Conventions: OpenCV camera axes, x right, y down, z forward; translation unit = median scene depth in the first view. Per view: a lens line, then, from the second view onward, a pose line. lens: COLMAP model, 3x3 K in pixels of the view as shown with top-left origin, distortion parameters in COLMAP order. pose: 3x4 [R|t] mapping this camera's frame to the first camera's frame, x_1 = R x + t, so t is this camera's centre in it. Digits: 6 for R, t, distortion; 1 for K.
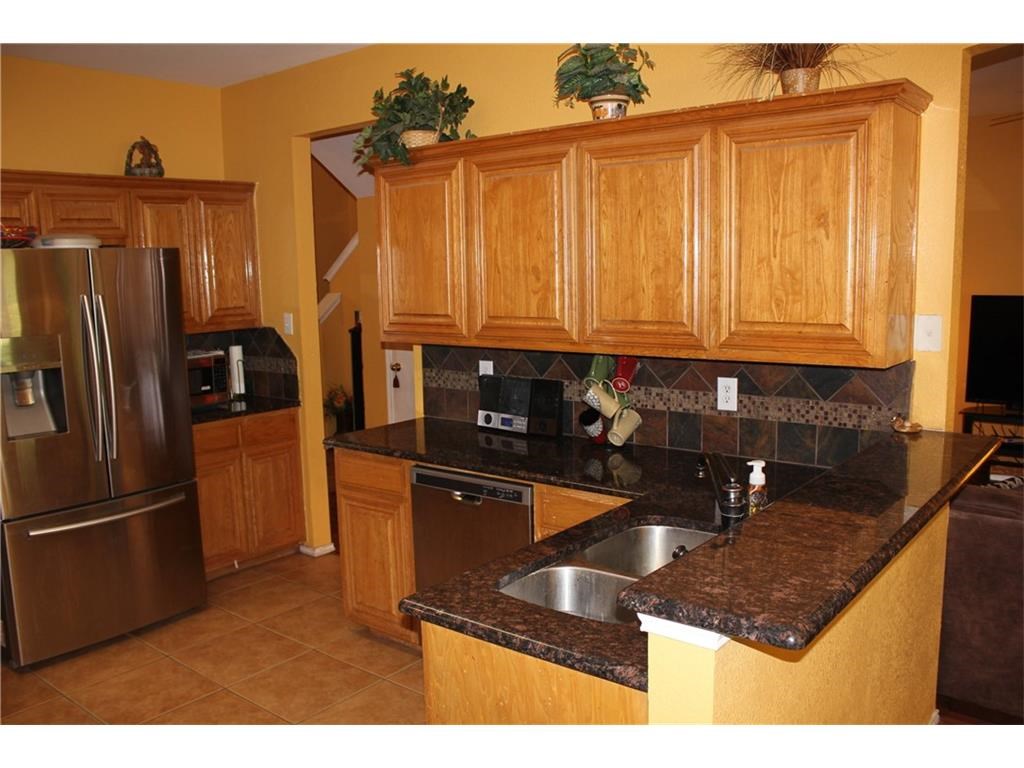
lens RADIAL K [[853.8, 0, 510.5], [0, 853.8, 386.6], [0, 0, 1]] dist [-0.179268, 0.156995]
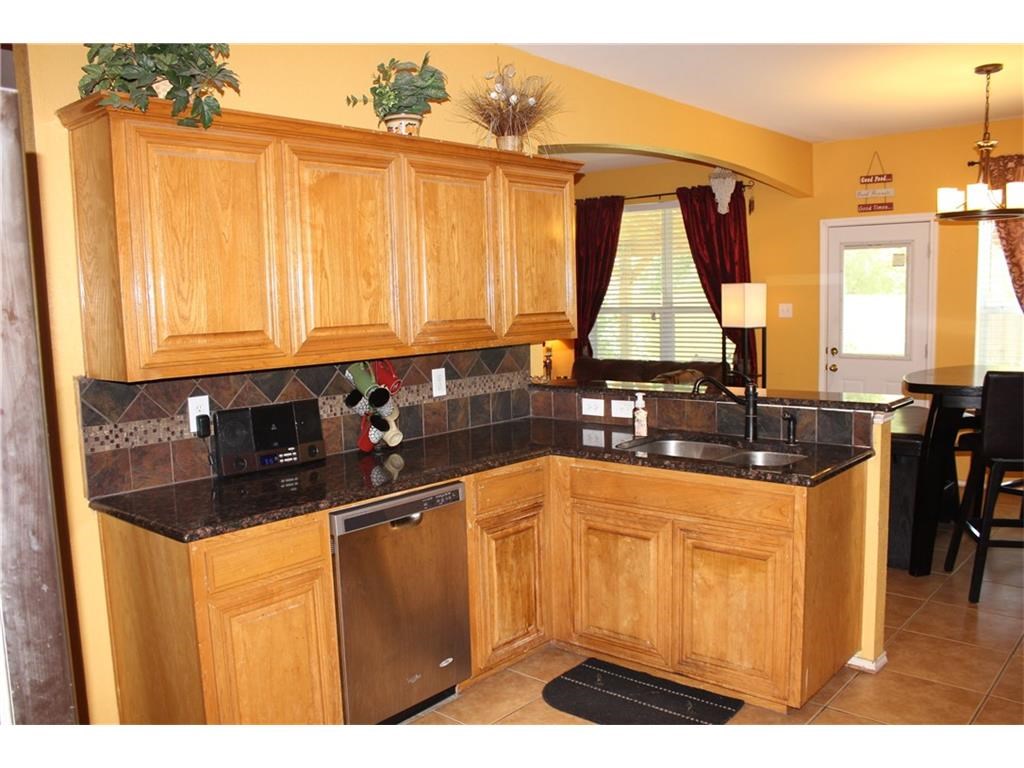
lens RADIAL K [[853.8, 0, 510.5], [0, 853.8, 386.6], [0, 0, 1]] dist [-0.179268, 0.156995]
pose [[0.058149, -0.090363, 0.994210, -0.922268], [0.163814, 0.983259, 0.079786, -0.063853], [-0.984776, 0.158226, 0.071979, 0.798976]]
